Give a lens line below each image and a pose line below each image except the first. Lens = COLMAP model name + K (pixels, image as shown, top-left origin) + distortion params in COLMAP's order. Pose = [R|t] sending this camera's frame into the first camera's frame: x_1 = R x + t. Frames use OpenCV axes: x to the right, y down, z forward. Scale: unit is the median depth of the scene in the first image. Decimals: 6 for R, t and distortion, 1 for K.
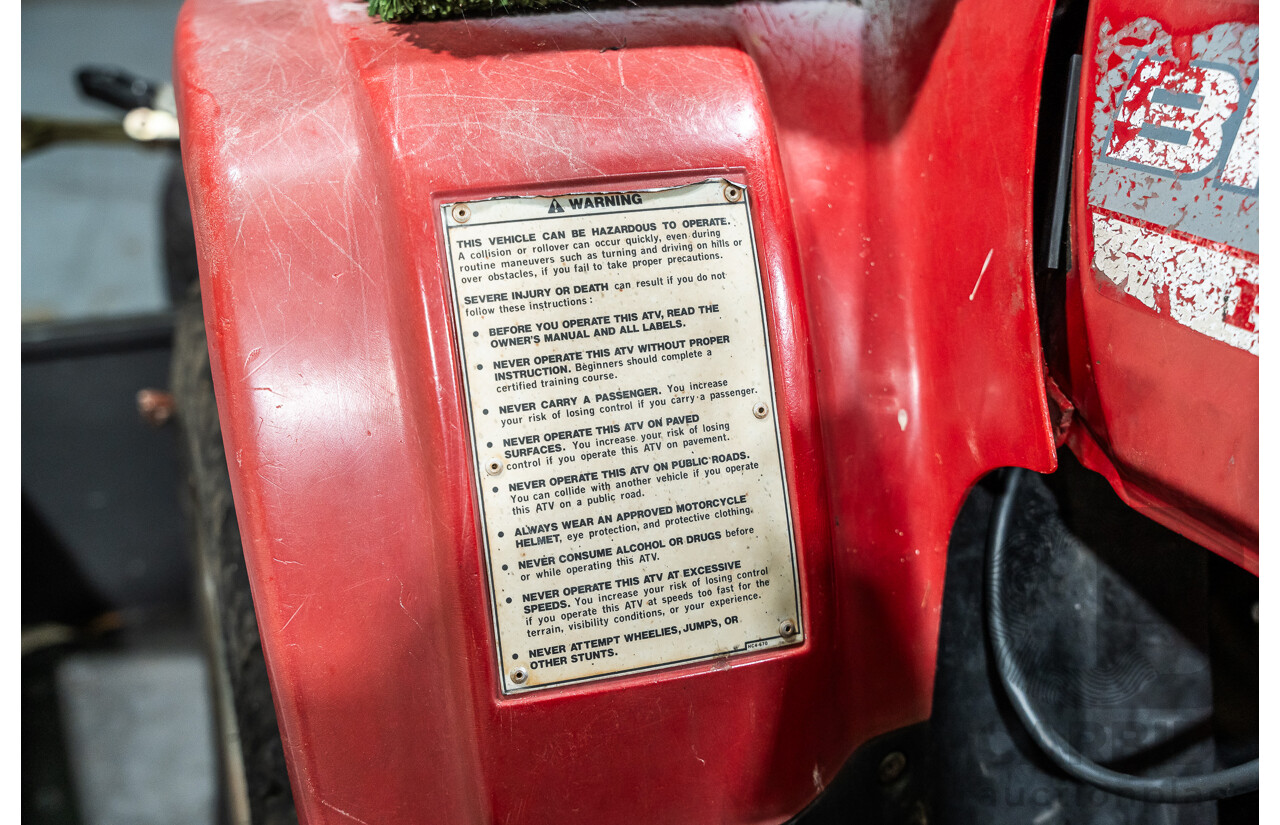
lens RADIAL K [[1377.3, 0, 644.4], [0, 1377.3, 413.2], [0, 0, 1]] dist [-0.001042, -0.003875]
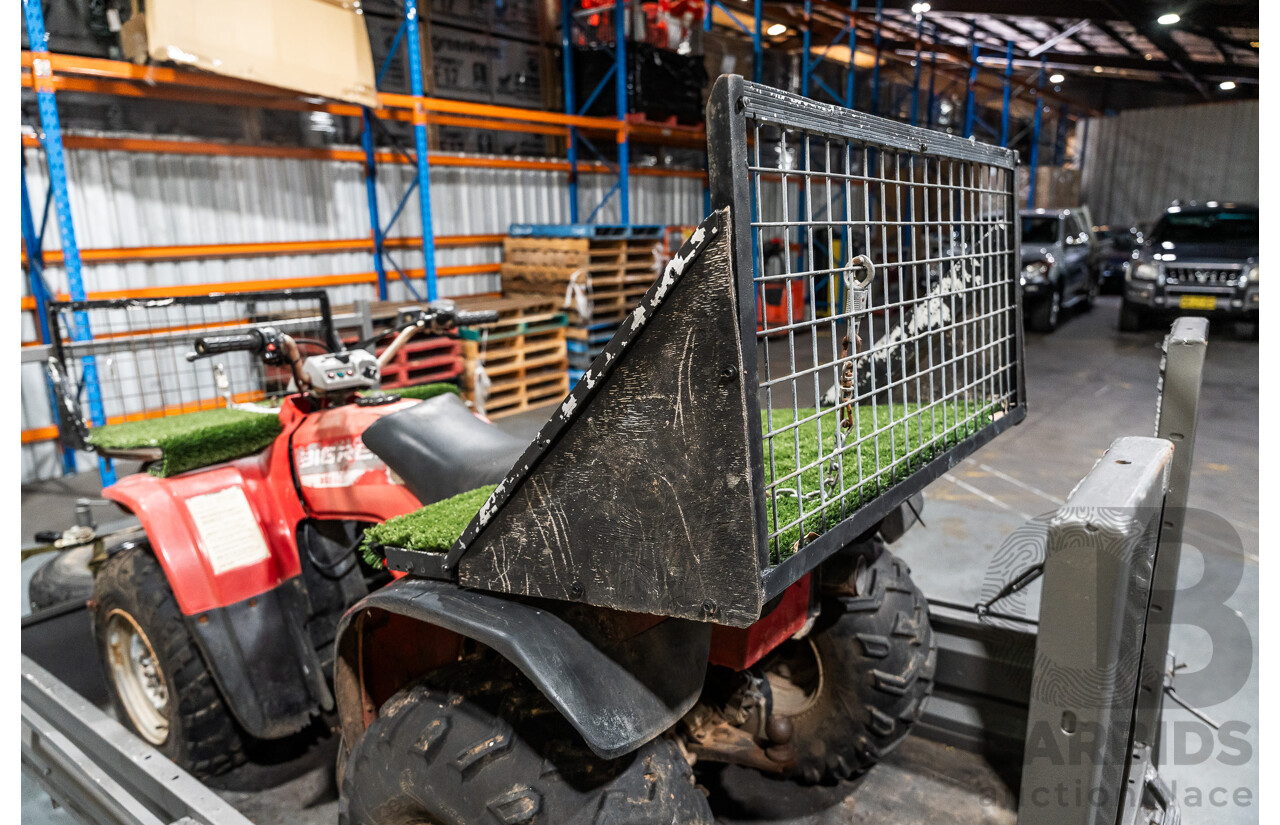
lens RADIAL K [[810.7, 0, 641.6], [0, 810.7, 415.9], [0, 0, 1]] dist [0.007446, 0.000846]
pose [[0.837753, -0.216960, 0.501097, -0.161314], [0.375974, 0.894689, -0.241194, 1.024453], [-0.395997, 0.390460, 0.831100, -2.657555]]
